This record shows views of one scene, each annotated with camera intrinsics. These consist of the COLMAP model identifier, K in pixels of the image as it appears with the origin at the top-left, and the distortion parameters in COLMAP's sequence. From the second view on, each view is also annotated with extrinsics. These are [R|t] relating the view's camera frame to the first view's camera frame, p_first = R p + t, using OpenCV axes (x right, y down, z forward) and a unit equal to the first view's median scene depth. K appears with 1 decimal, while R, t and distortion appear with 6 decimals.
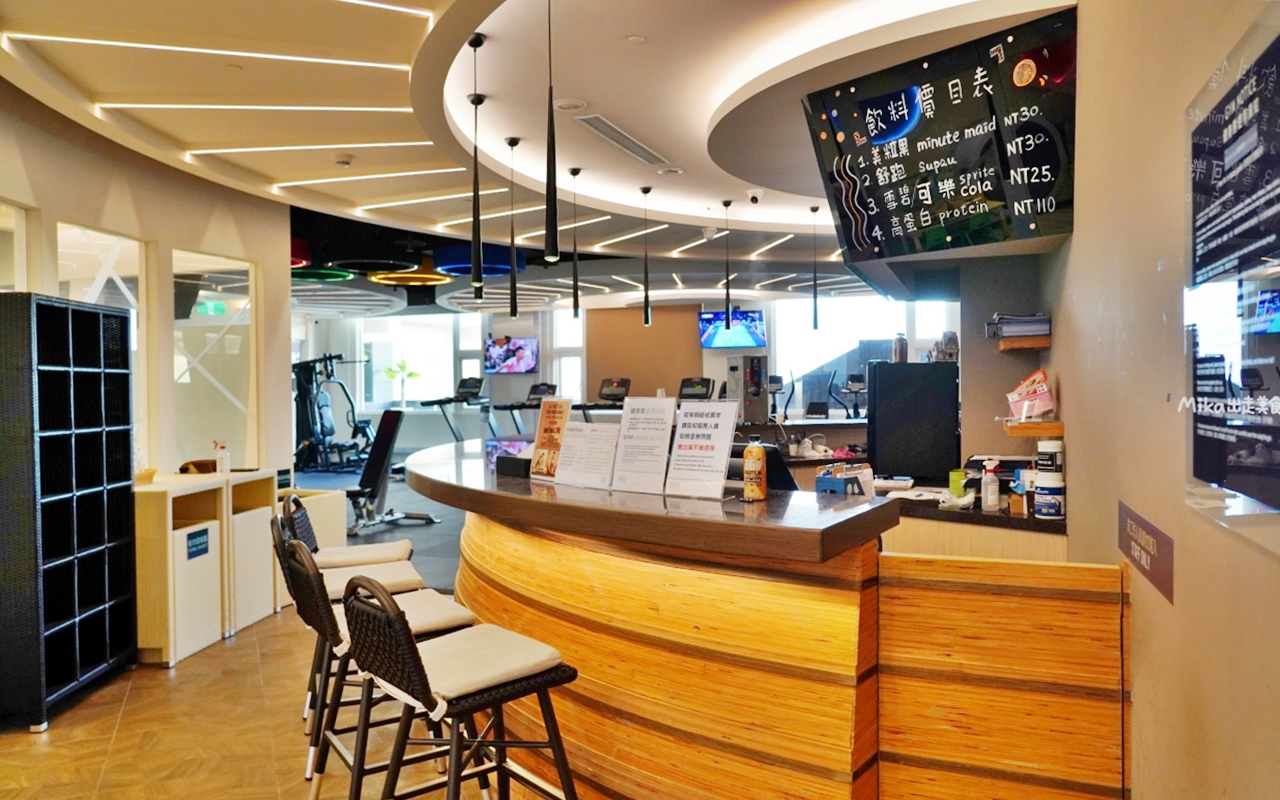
lens RADIAL K [[902.6, 0, 645.0], [0, 902.6, 396.4], [0, 0, 1]] dist [-0.020307, 0.005878]
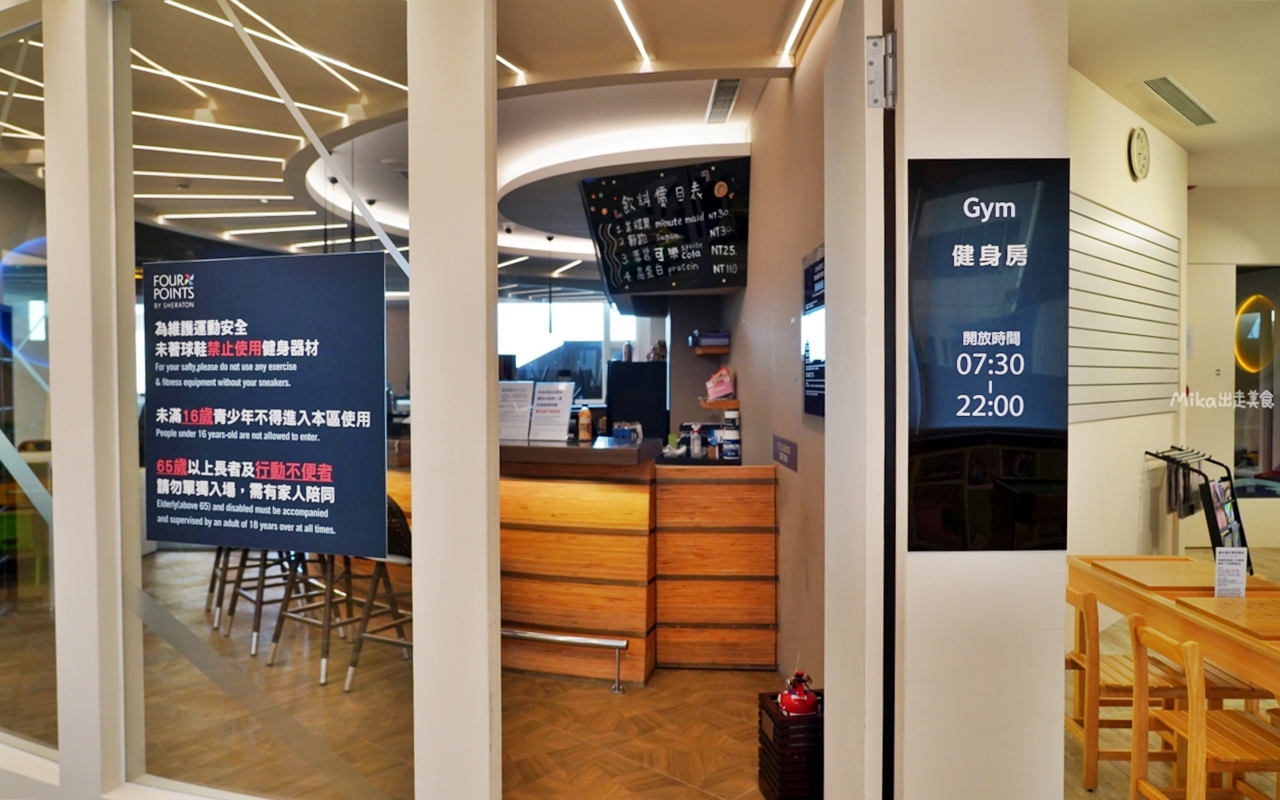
lens RADIAL K [[902.6, 0, 637.3], [0, 902.6, 398.1], [0, 0, 1]] dist [-0.020307, 0.005878]
pose [[0.938638, -0.000644, 0.344903, -0.270970], [-0.001871, 0.999974, 0.006958, 0.014320], [-0.344898, -0.007177, 0.938613, -0.469826]]
